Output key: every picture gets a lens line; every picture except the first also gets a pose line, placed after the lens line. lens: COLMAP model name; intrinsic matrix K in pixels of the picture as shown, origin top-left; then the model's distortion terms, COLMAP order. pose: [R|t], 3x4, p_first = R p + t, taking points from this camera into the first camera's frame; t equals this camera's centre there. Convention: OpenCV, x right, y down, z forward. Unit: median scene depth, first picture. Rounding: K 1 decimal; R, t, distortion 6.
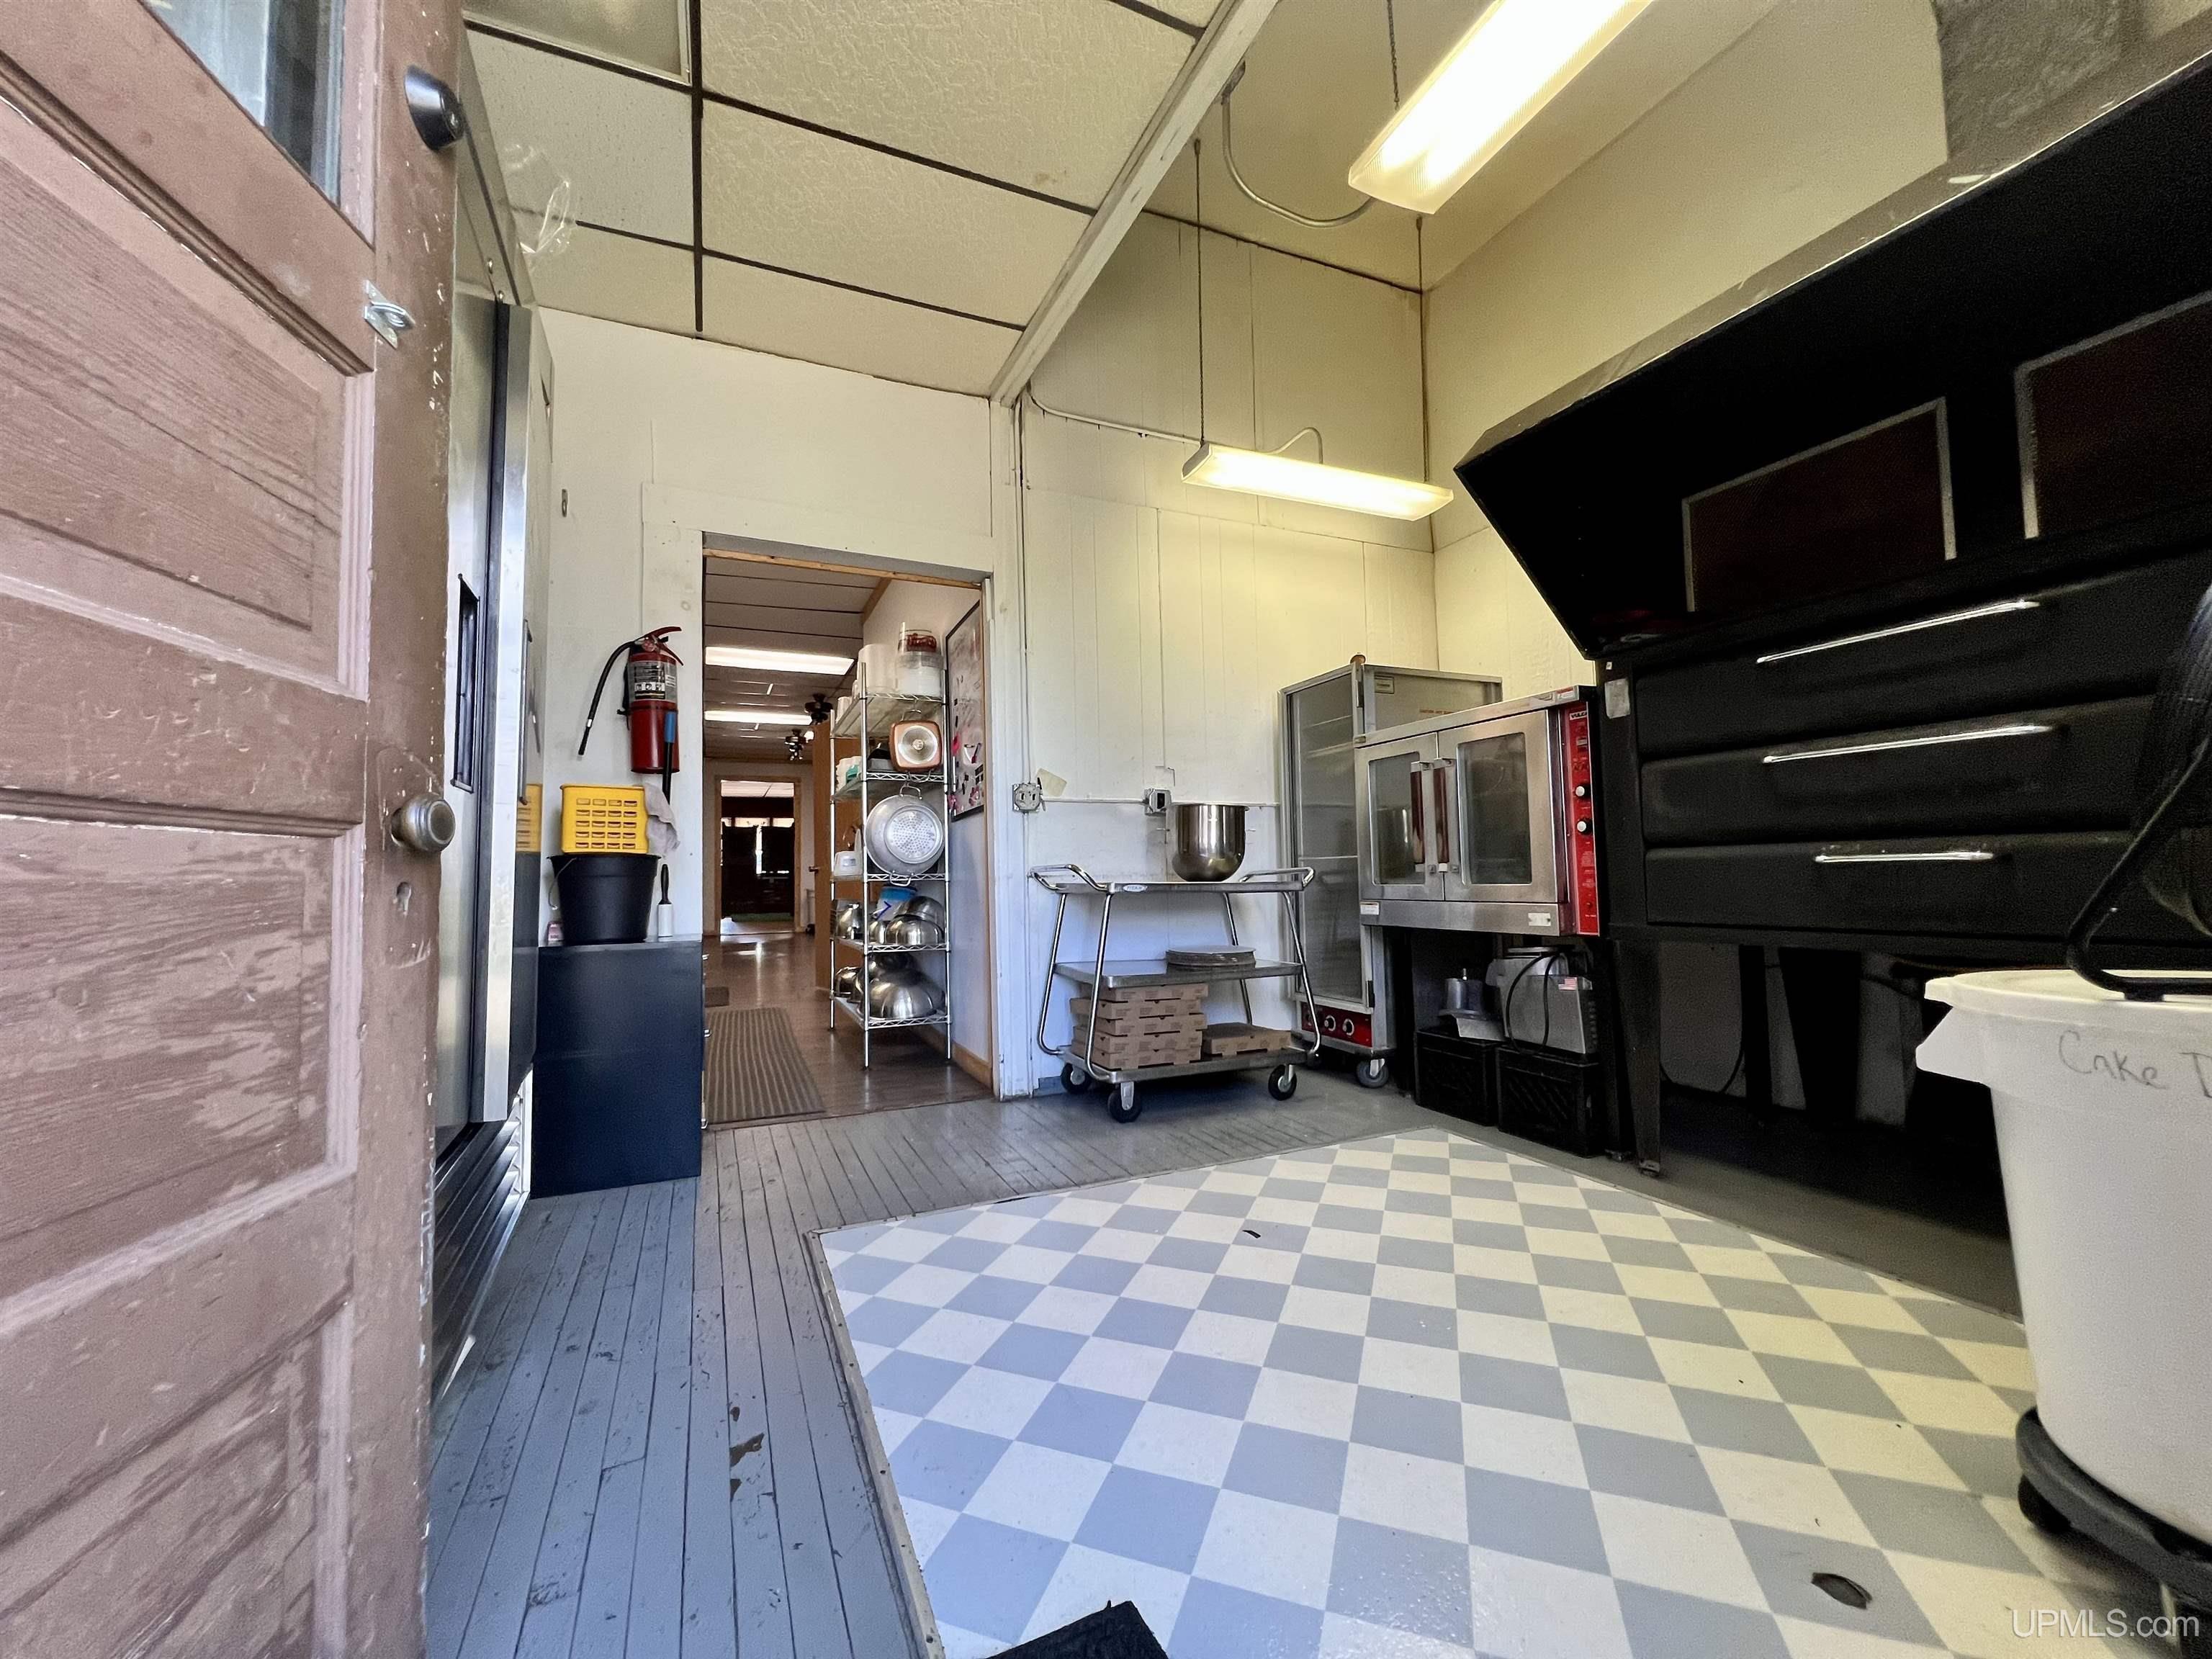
lens RADIAL K [[879.9, 0, 1106.0], [0, 879.9, 829.5], [0, 0, 1]] dist [0.001870, 0.000103]
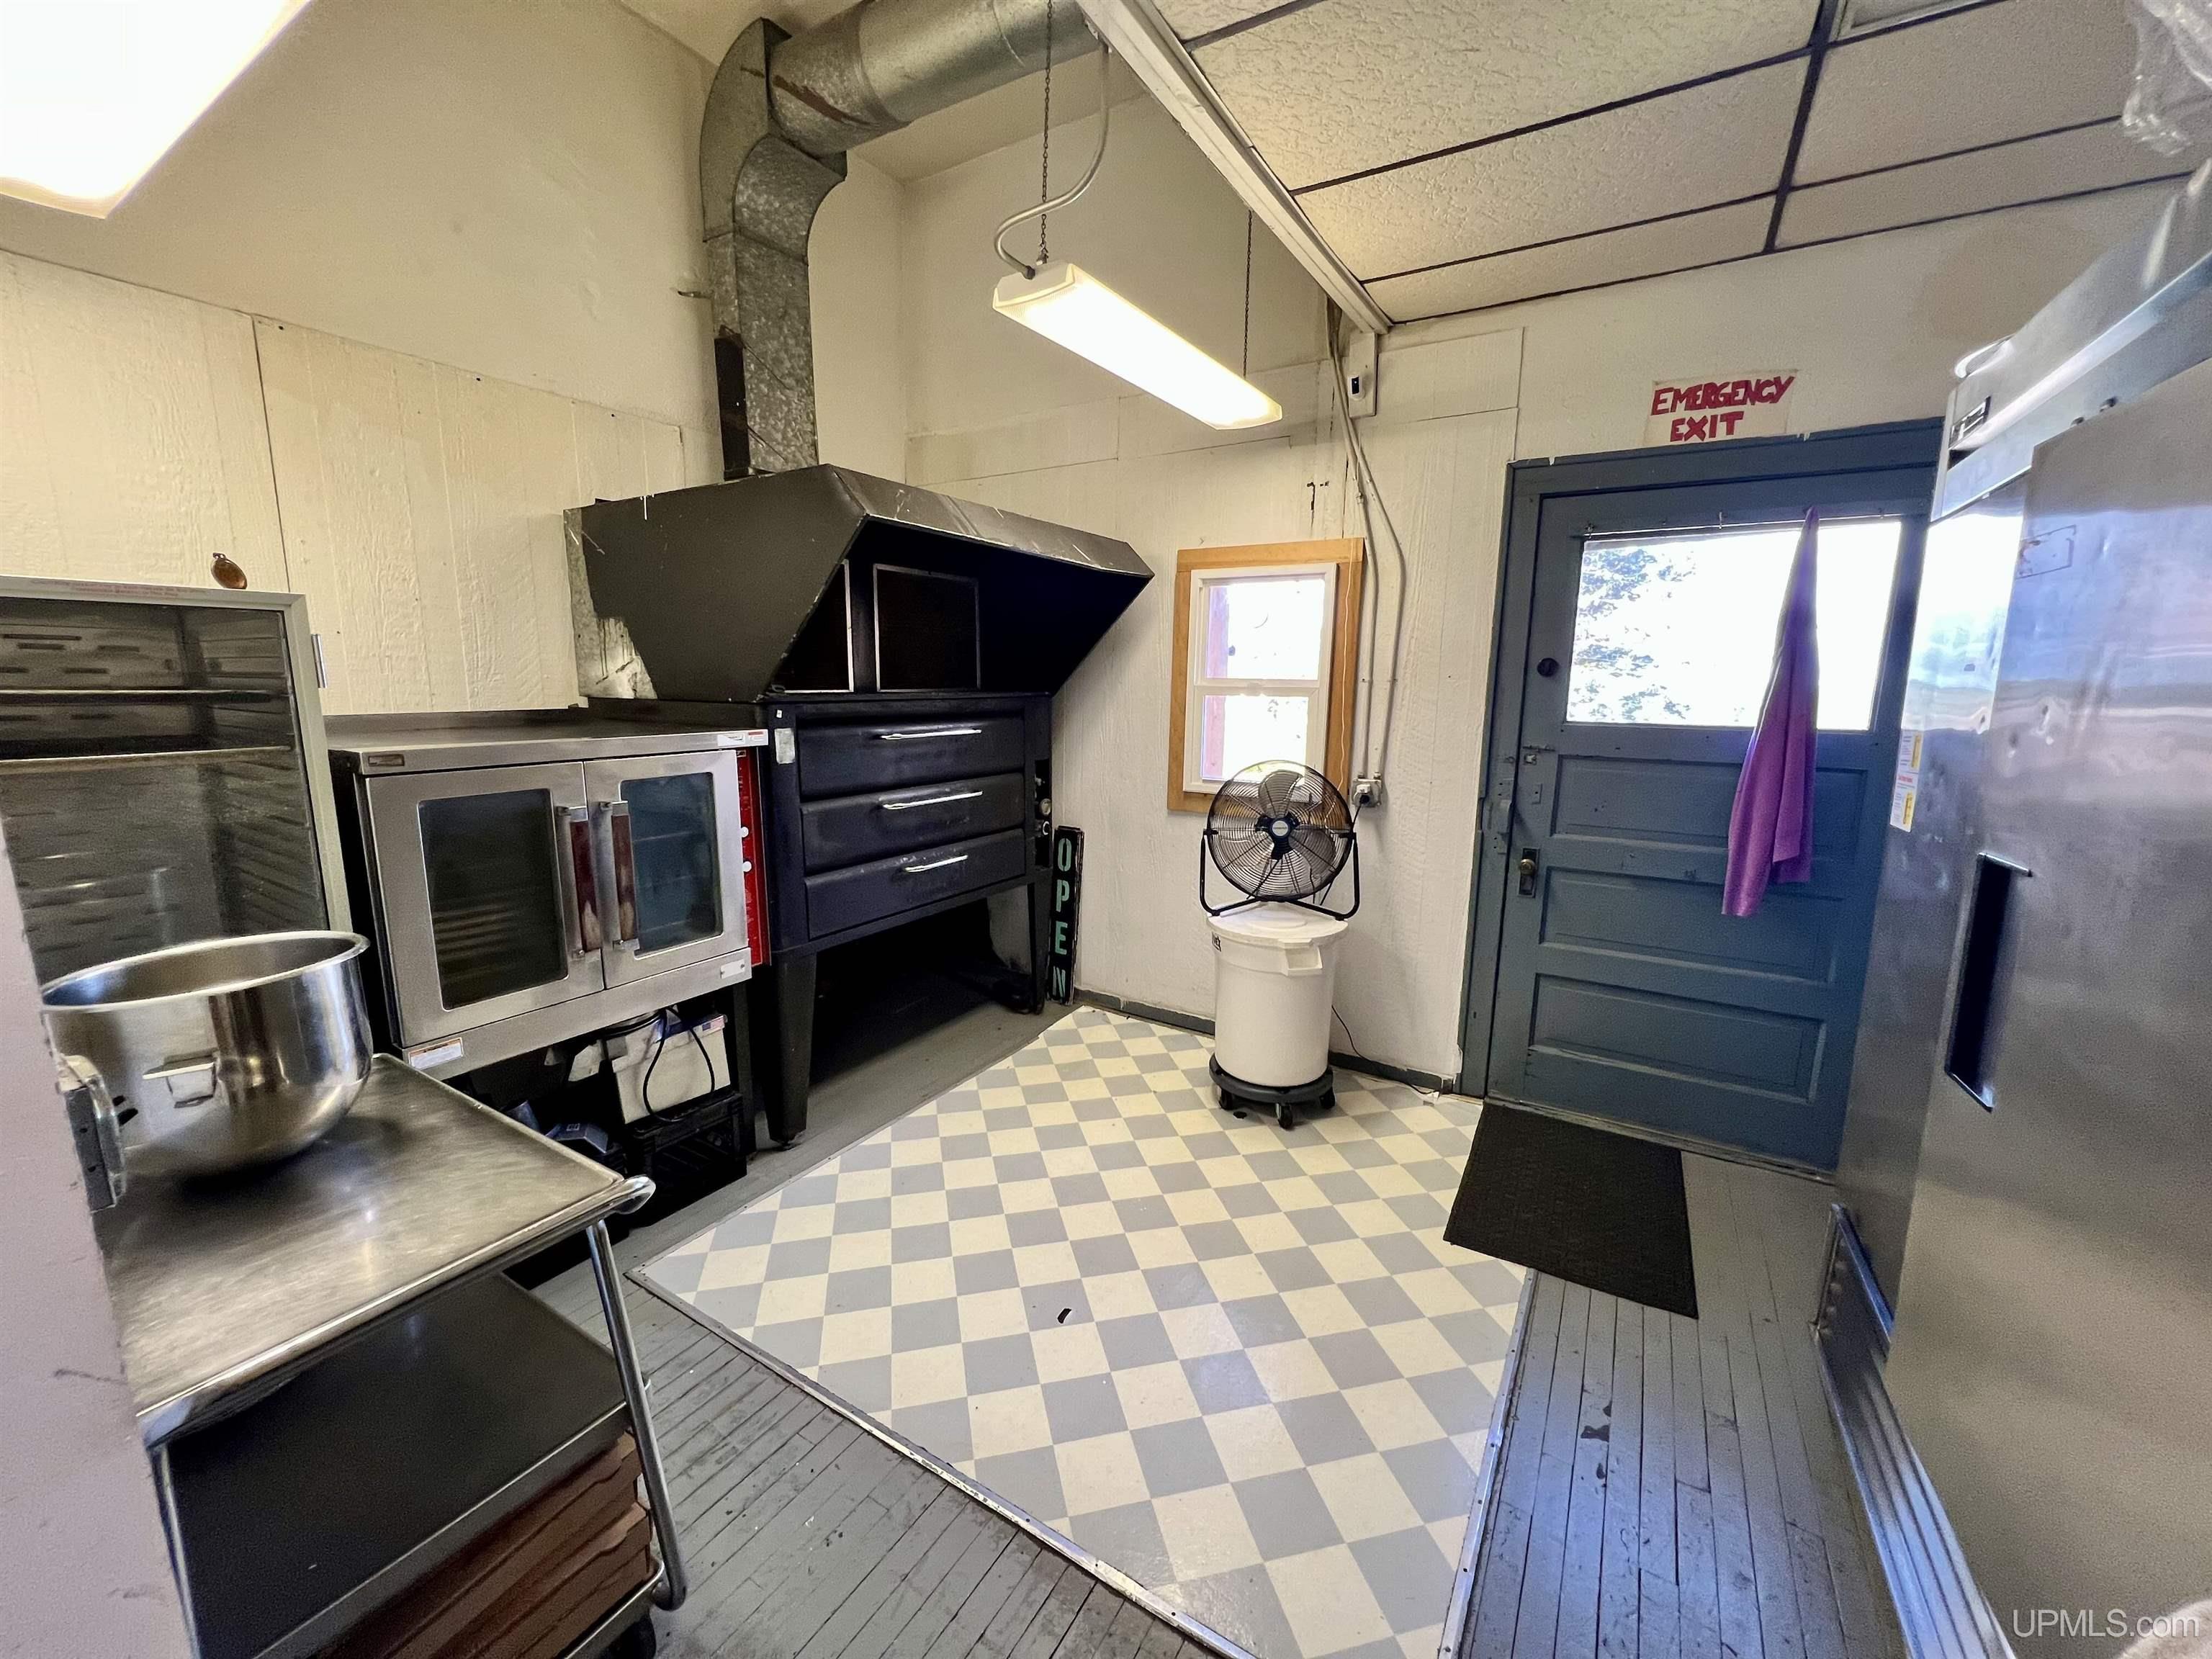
lens RADIAL K [[879.9, 0, 1106.0], [0, 879.9, 829.5], [0, 0, 1]] dist [0.001870, 0.000103]
pose [[-0.557015, -0.126999, 0.820735, -0.596097], [-0.044794, 0.991394, 0.123006, -0.219437], [-0.829294, 0.031752, -0.557910, 1.426027]]
